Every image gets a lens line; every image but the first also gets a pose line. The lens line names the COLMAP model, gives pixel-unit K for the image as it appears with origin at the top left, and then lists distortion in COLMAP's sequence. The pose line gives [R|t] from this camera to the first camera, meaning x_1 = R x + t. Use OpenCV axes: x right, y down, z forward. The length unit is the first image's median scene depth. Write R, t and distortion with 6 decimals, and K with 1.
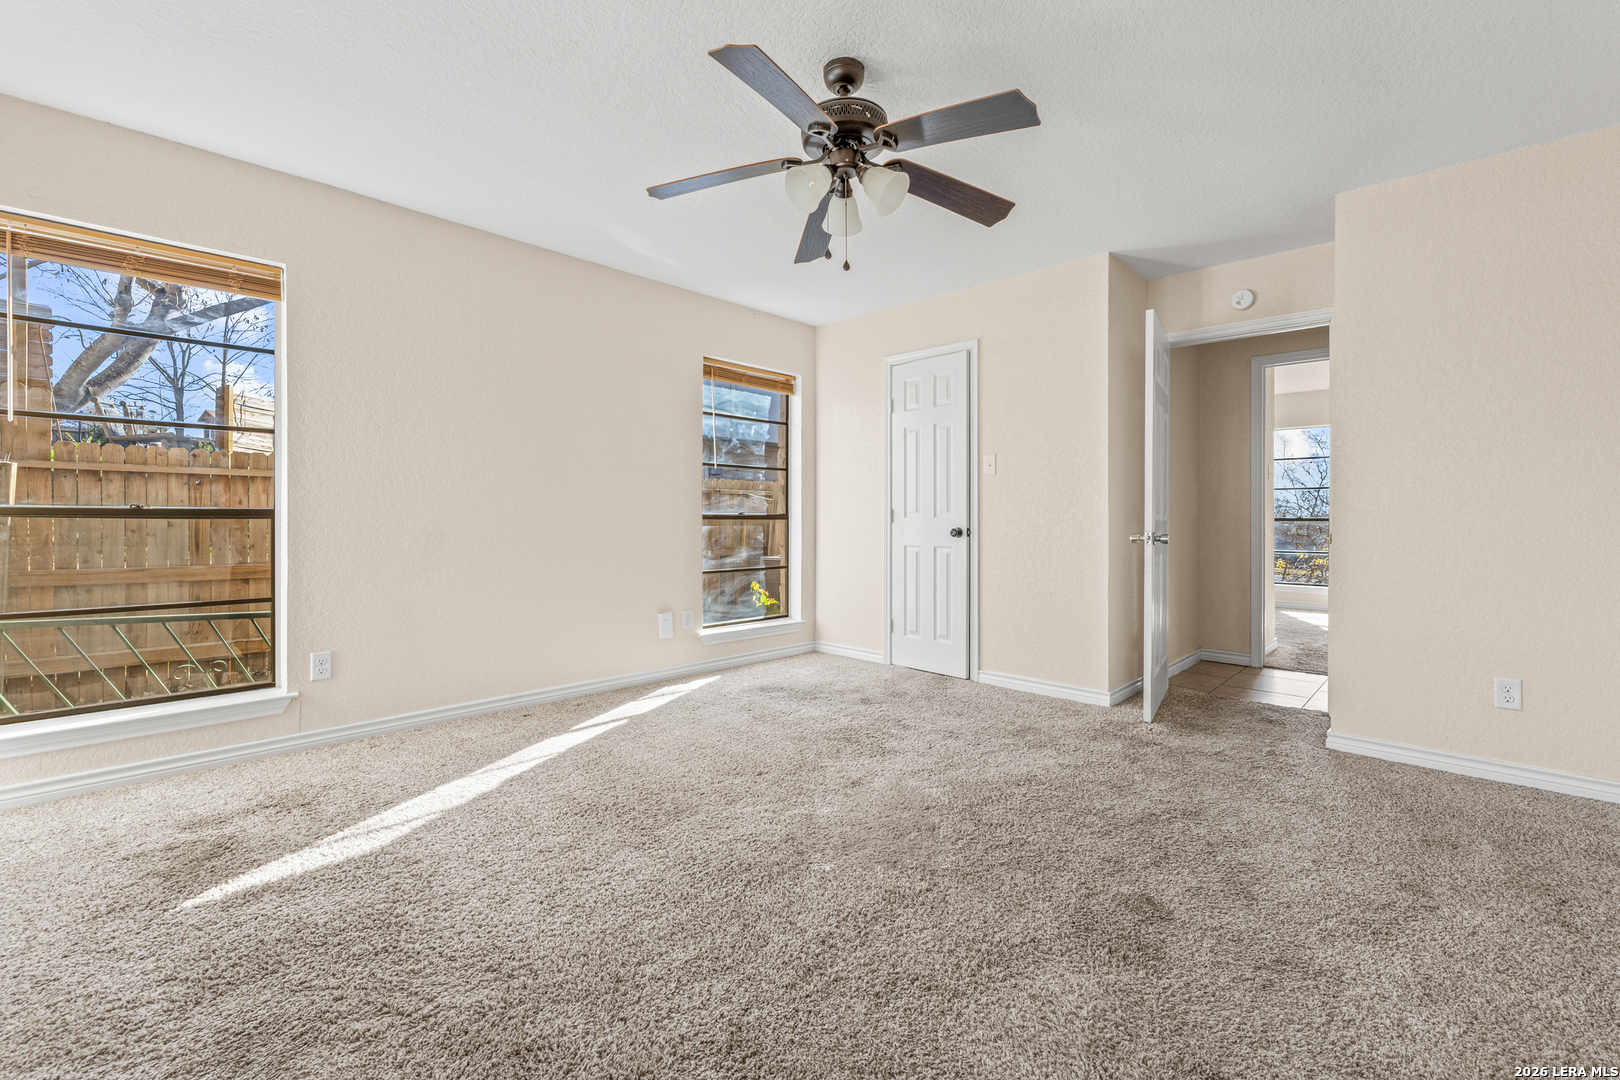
lens RADIAL K [[723.6, 0, 769.3], [0, 723.6, 521.7], [0, 0, 1]] dist [0.001879, 0.000544]
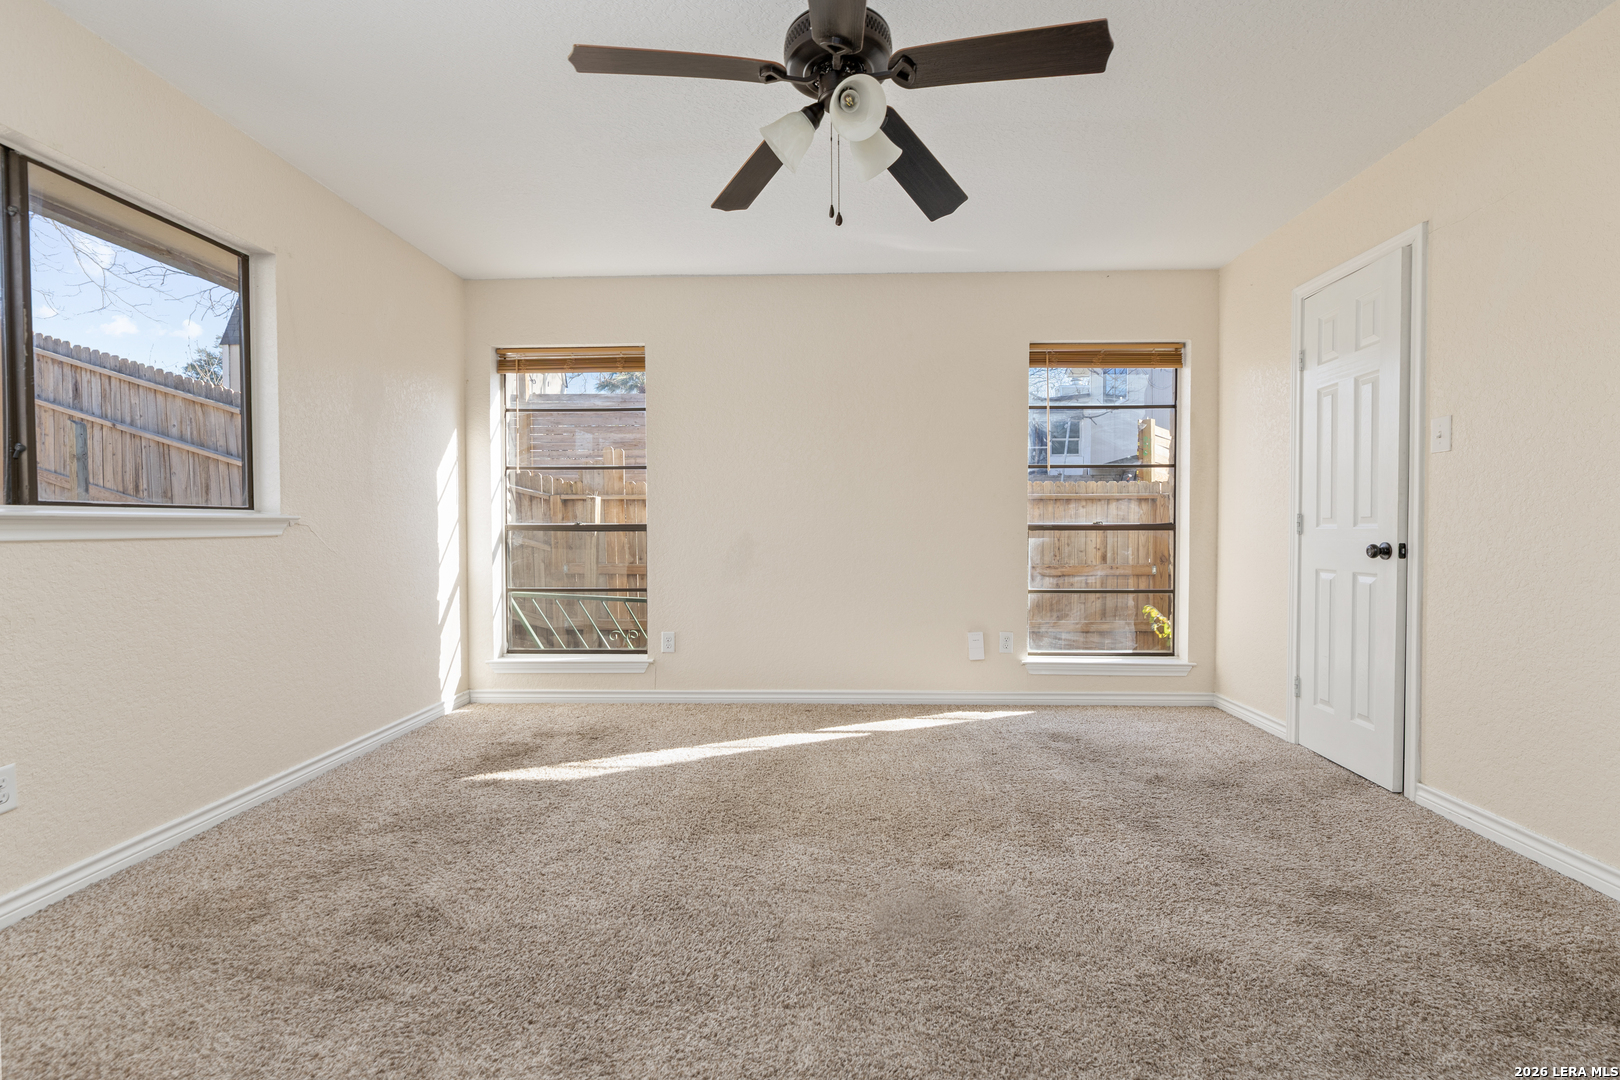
lens RADIAL K [[694.2, 0, 785.0], [0, 694.2, 547.3], [0, 0, 1]] dist [-0.001196, 0.000058]
pose [[0.677151, 0.015037, -0.735691, 0.448275], [0.000085, 0.999790, 0.020512, -0.000324], [0.735844, -0.013952, 0.677007, 0.296139]]
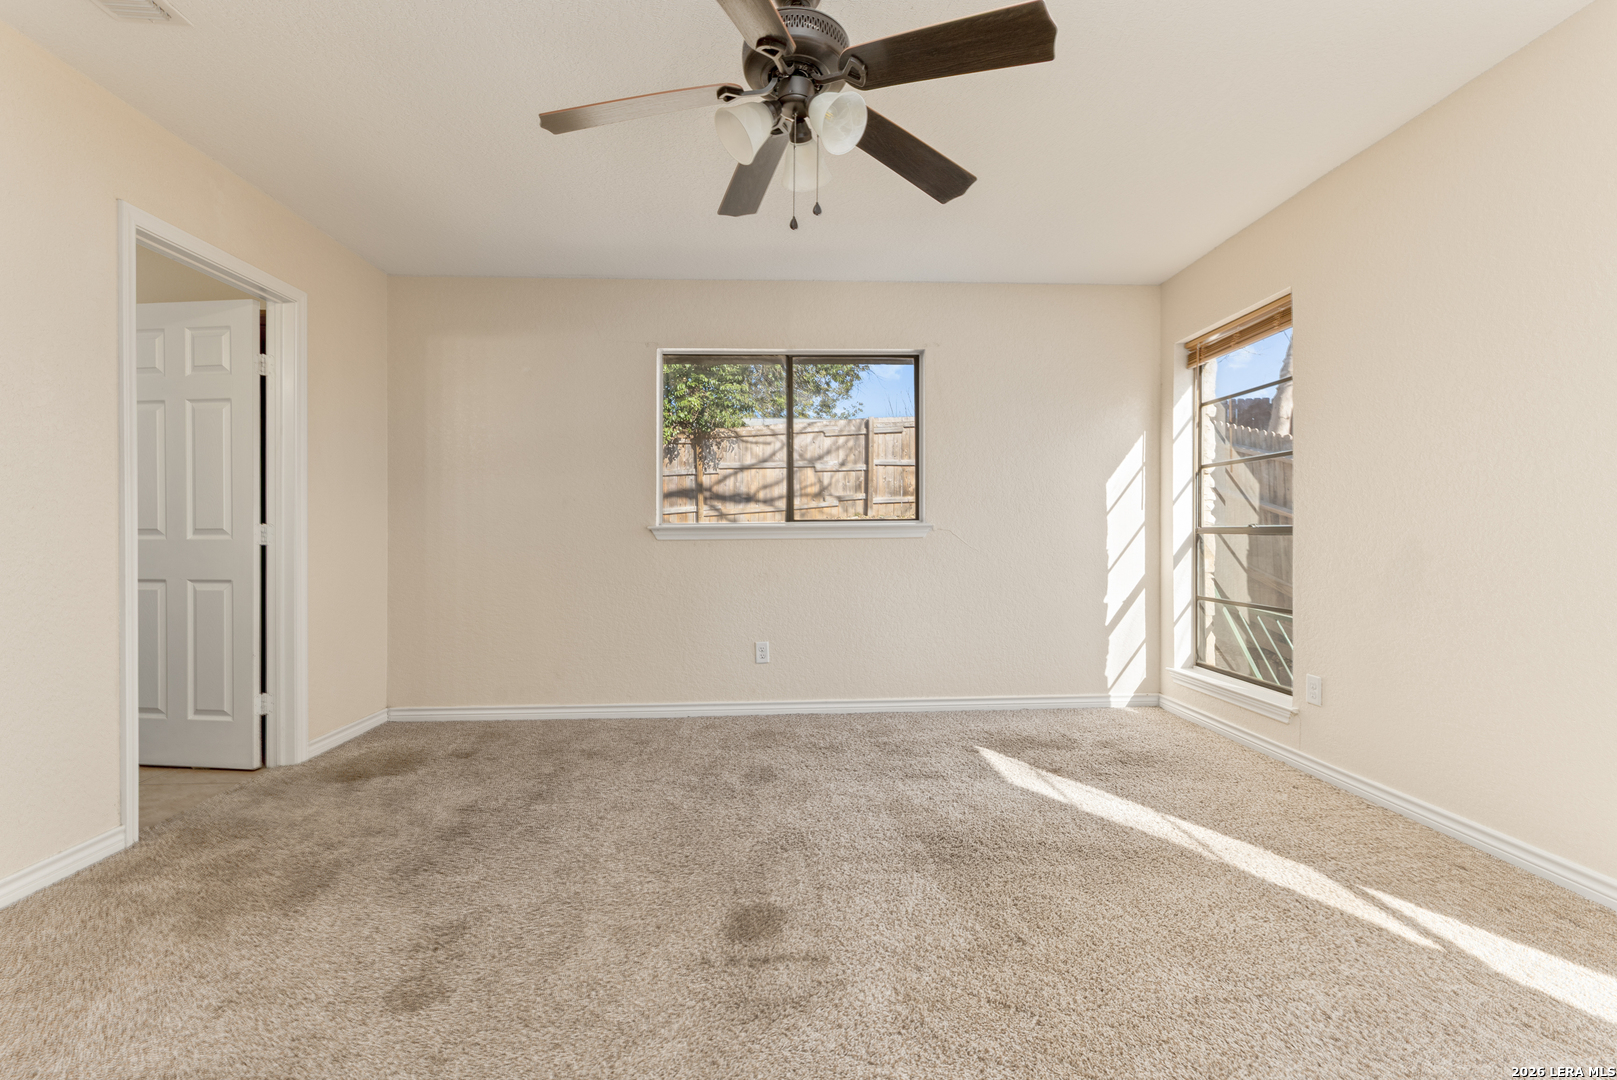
lens RADIAL K [[654.3, 0, 808.5], [0, 654.3, 540.0], [0, 0, 1]] dist [-0.001684, 0.000001]
pose [[-0.656224, 0.010226, -0.754497, 0.446140], [0.000669, 0.999916, 0.012970, -0.009834], [0.754566, 0.008007, -0.656176, 1.043745]]
